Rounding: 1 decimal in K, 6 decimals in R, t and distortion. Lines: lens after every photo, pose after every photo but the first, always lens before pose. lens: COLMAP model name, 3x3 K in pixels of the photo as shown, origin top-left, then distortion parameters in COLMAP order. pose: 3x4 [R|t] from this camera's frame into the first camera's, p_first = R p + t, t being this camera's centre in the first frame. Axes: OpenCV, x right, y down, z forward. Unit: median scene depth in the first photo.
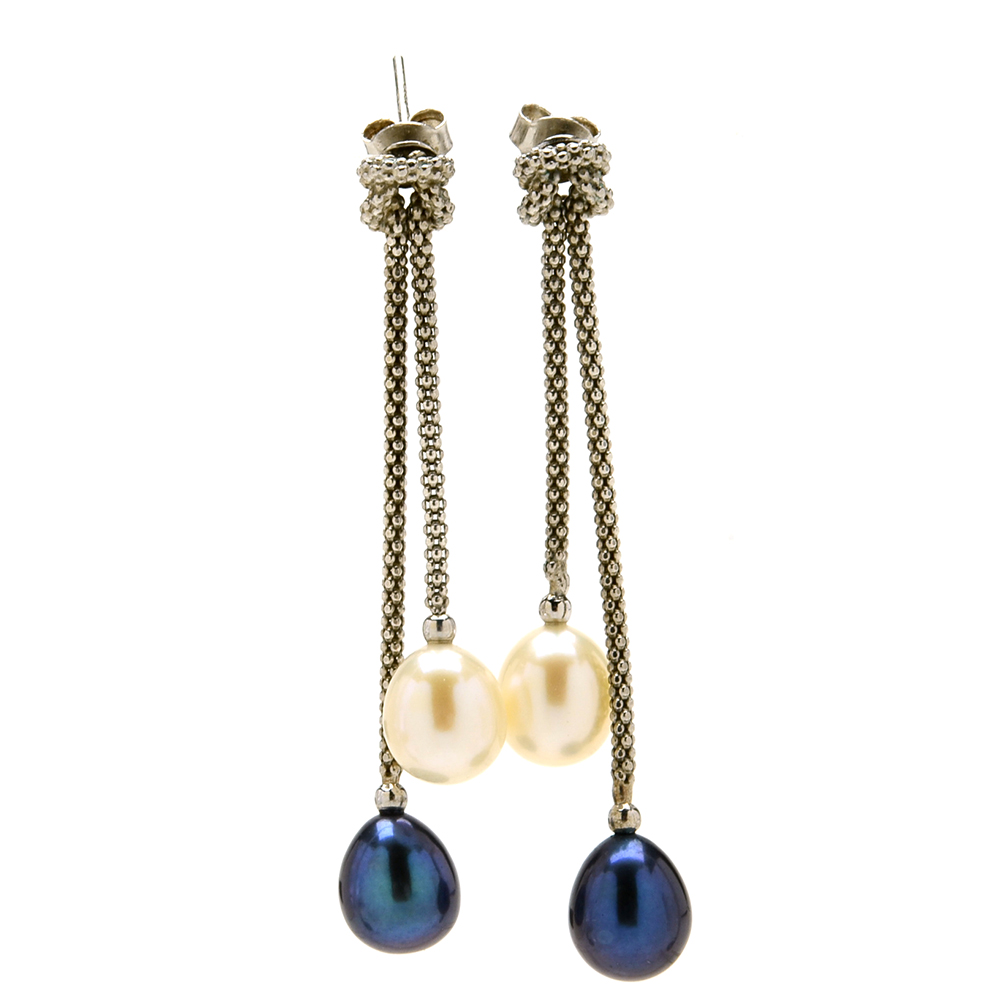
lens RADIAL K [[3939.2, 0, 500.3], [0, 3939.2, 500.0], [0, 0, 1]] dist [0.145358, 0.000000]
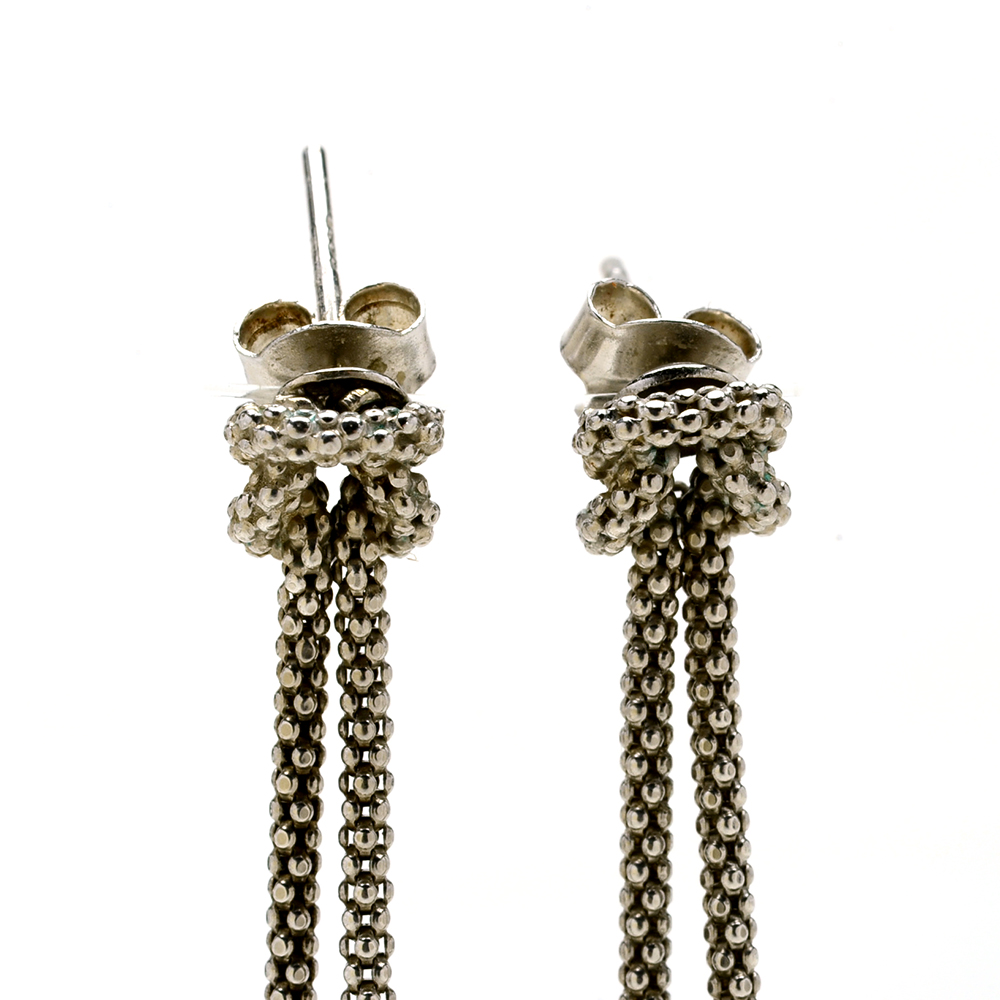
lens RADIAL K [[3939.2, 0, 499.5], [0, 3939.2, 500.1], [0, 0, 1]] dist [0.145358, 0.000000]
pose [[0.996547, 0.028657, 0.077922, -0.039746], [-0.036232, 0.994566, 0.097603, -0.119627], [-0.074702, -0.100089, 0.992170, 0.553762]]
